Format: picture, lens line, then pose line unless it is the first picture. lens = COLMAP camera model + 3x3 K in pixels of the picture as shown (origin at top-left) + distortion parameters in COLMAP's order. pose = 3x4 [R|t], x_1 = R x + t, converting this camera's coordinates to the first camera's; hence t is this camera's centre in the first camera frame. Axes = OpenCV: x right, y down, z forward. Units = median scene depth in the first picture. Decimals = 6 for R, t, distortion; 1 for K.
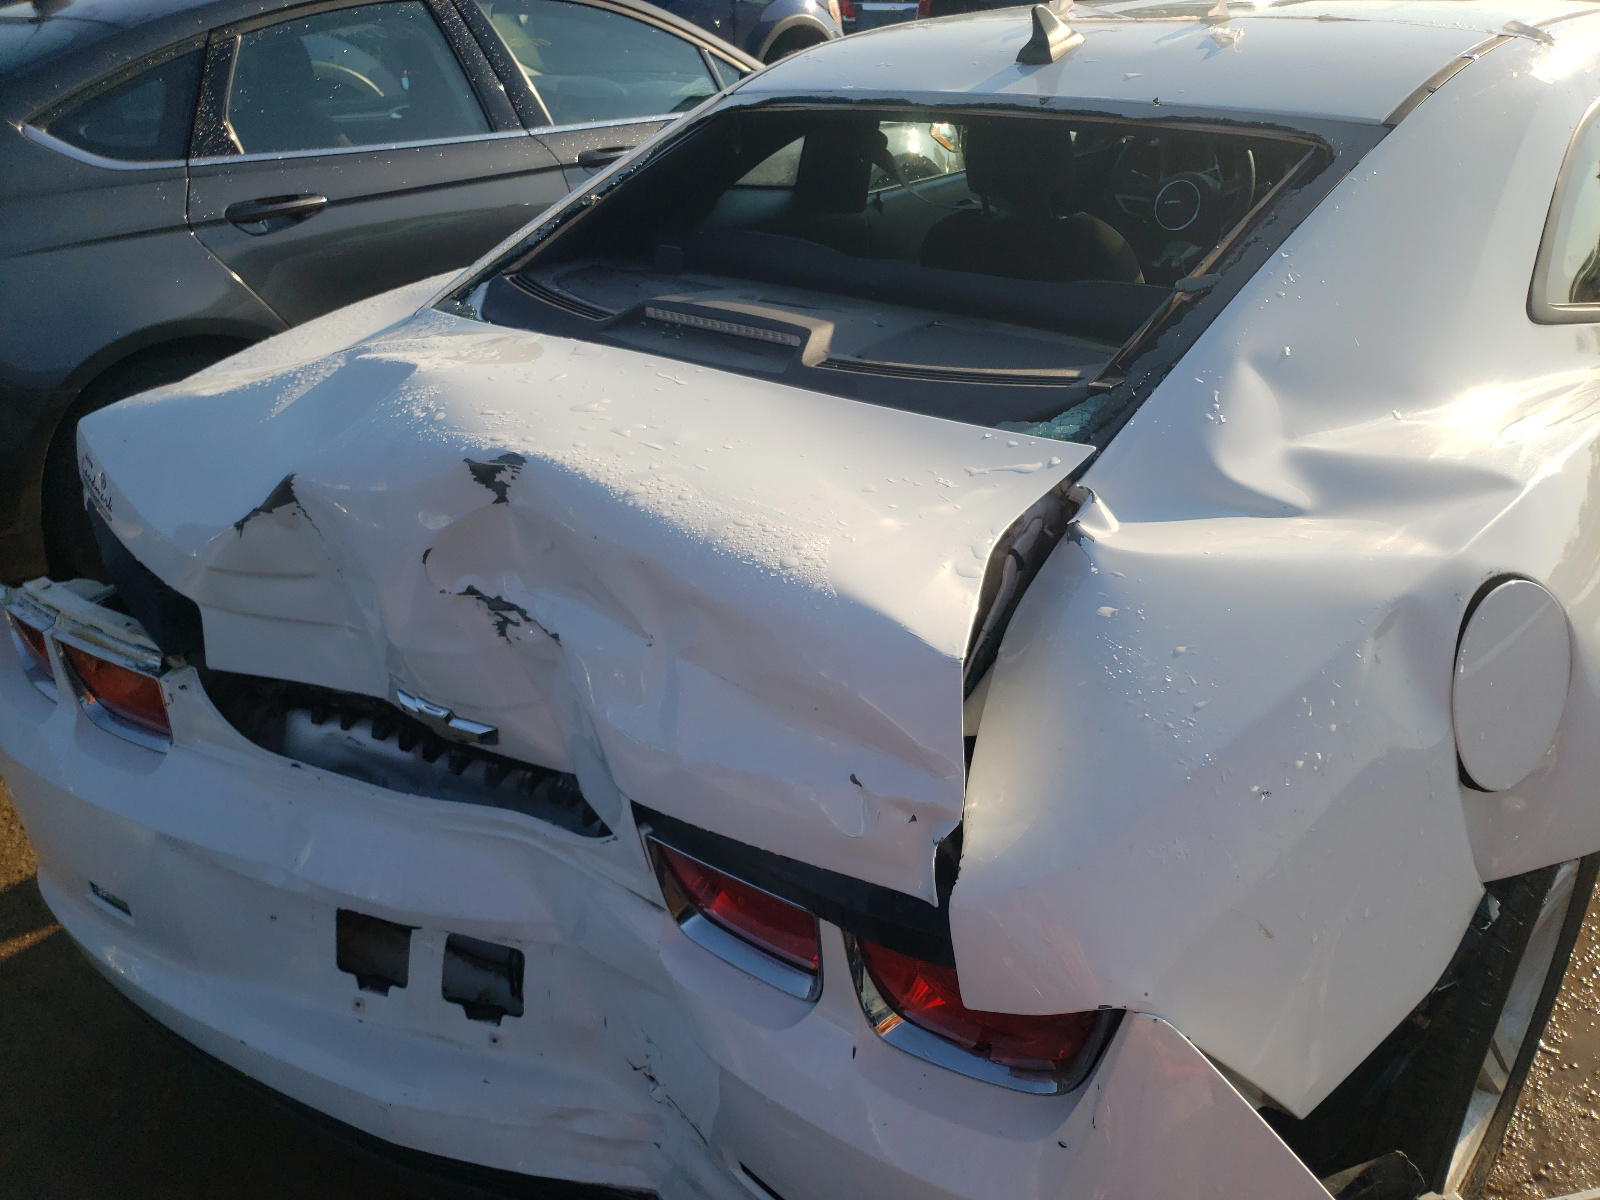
lens RADIAL K [[1204.2, 0, 800.0], [0, 1204.2, 600.0], [0, 0, 1]] dist [-0.001999, -0.048191]
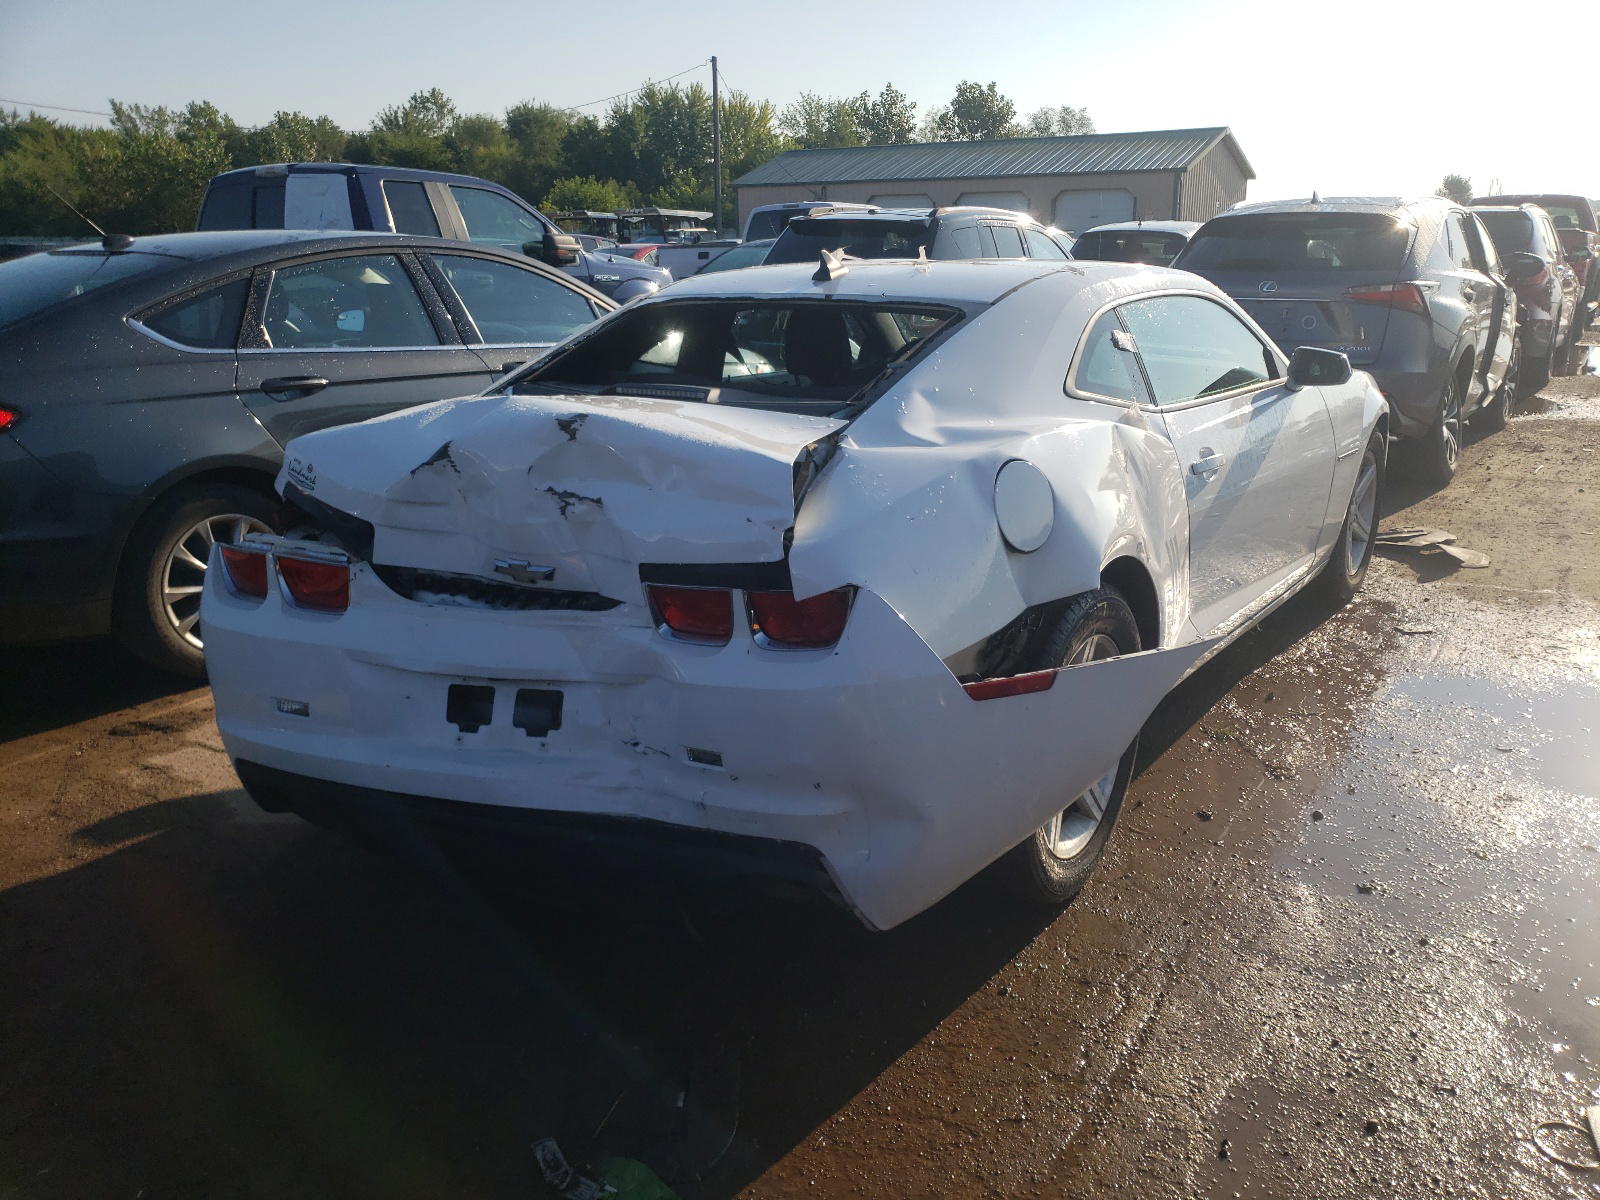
lens RADIAL K [[1153.9, 0, 800.0], [0, 1153.9, 600.0], [0, 0, 1]] dist [0.000842, -0.214135]
pose [[0.989080, 0.004343, 0.147316, -0.122268], [0.026234, 0.978415, -0.204977, 0.499764], [-0.145026, 0.206603, 0.967617, -0.769735]]
